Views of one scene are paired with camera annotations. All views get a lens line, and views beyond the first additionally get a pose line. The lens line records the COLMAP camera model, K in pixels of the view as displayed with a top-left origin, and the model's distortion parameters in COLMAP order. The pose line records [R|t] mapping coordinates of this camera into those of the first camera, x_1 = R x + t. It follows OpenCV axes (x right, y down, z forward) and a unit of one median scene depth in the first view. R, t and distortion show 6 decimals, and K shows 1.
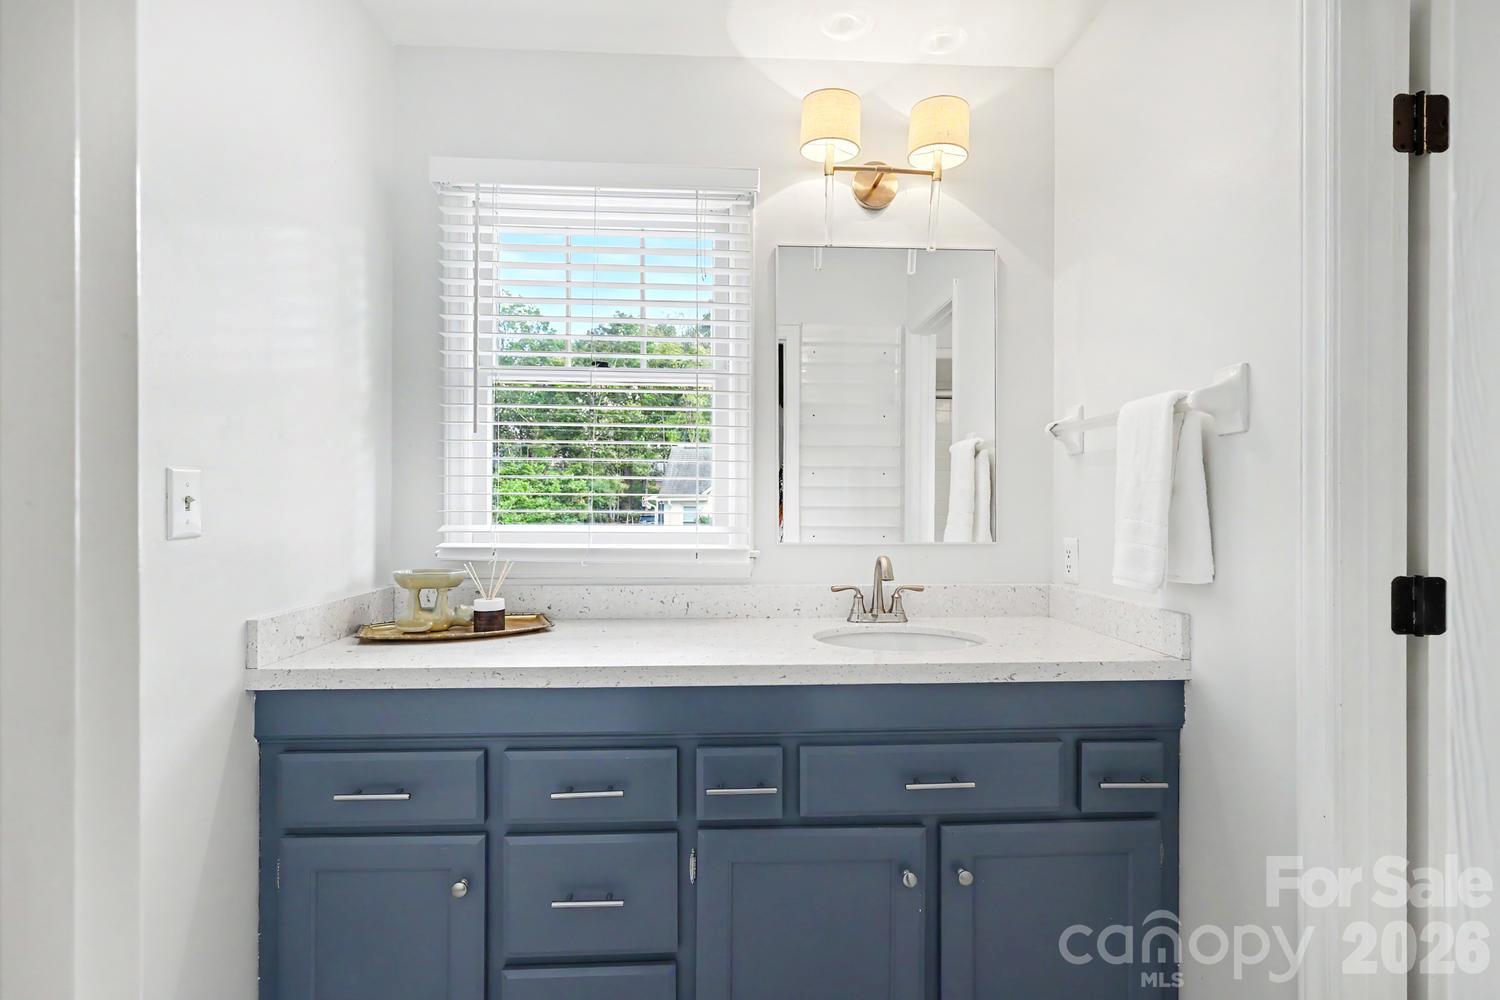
lens RADIAL K [[709.4, 0, 746.8], [0, 709.4, 499.6], [0, 0, 1]] dist [0.002268, 0.000109]
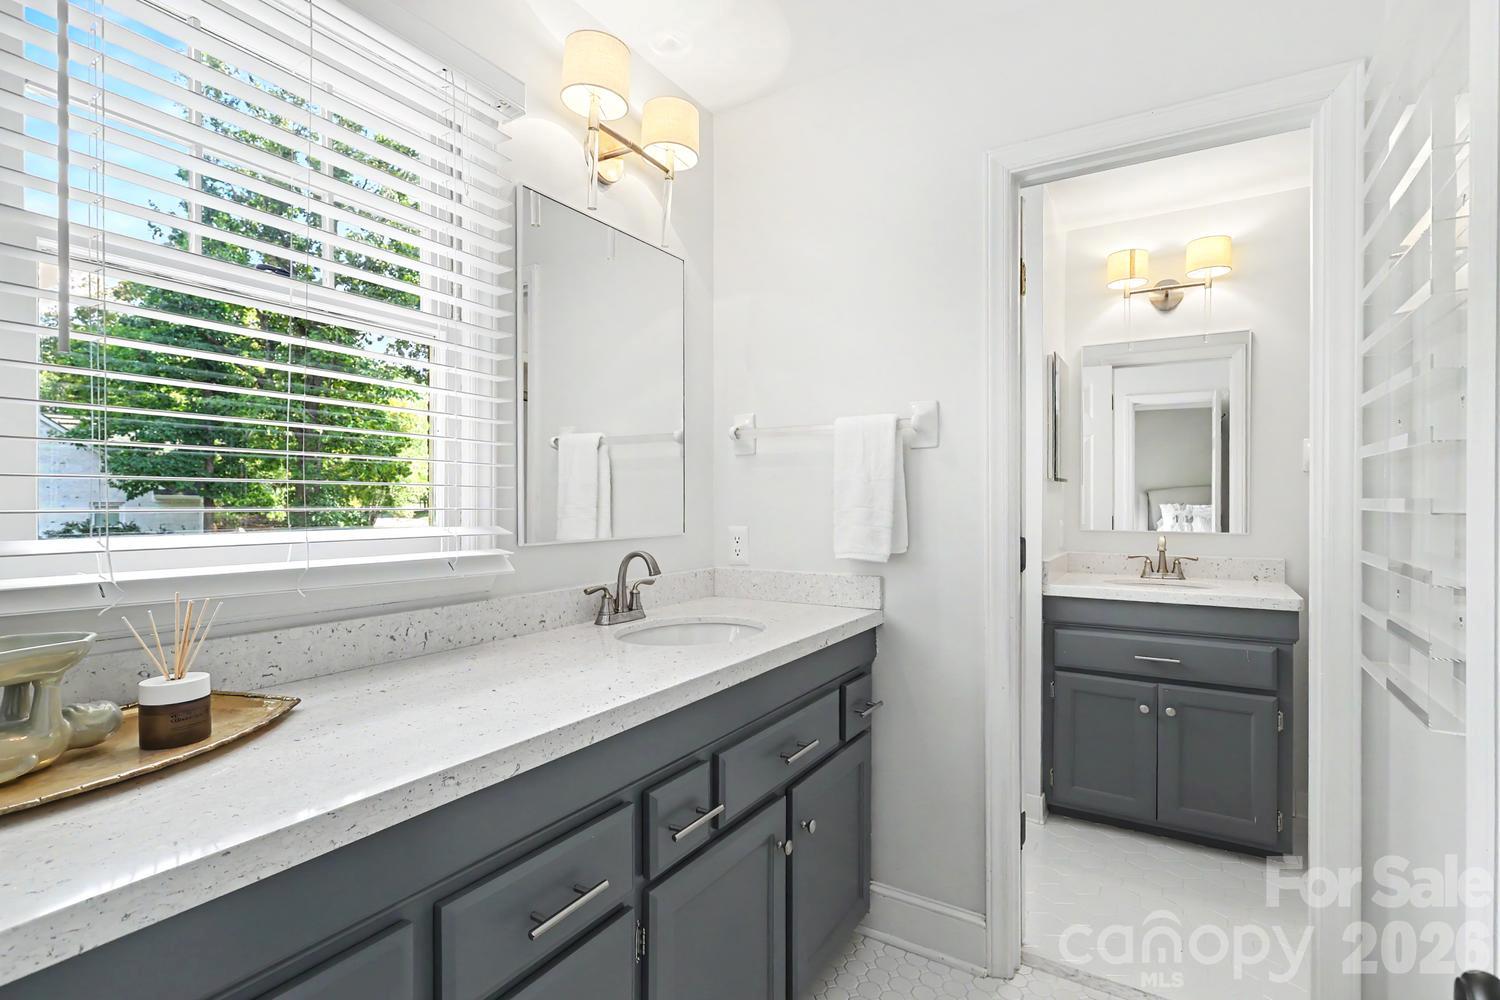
lens RADIAL K [[709.4, 0, 741.4], [0, 709.4, 499.1], [0, 0, 1]] dist [0.002268, 0.000109]
pose [[0.576517, -0.002587, 0.817081, -0.507451], [-0.003096, 0.999981, 0.005351, 0.003204], [-0.817079, -0.005614, 0.576498, 0.327307]]
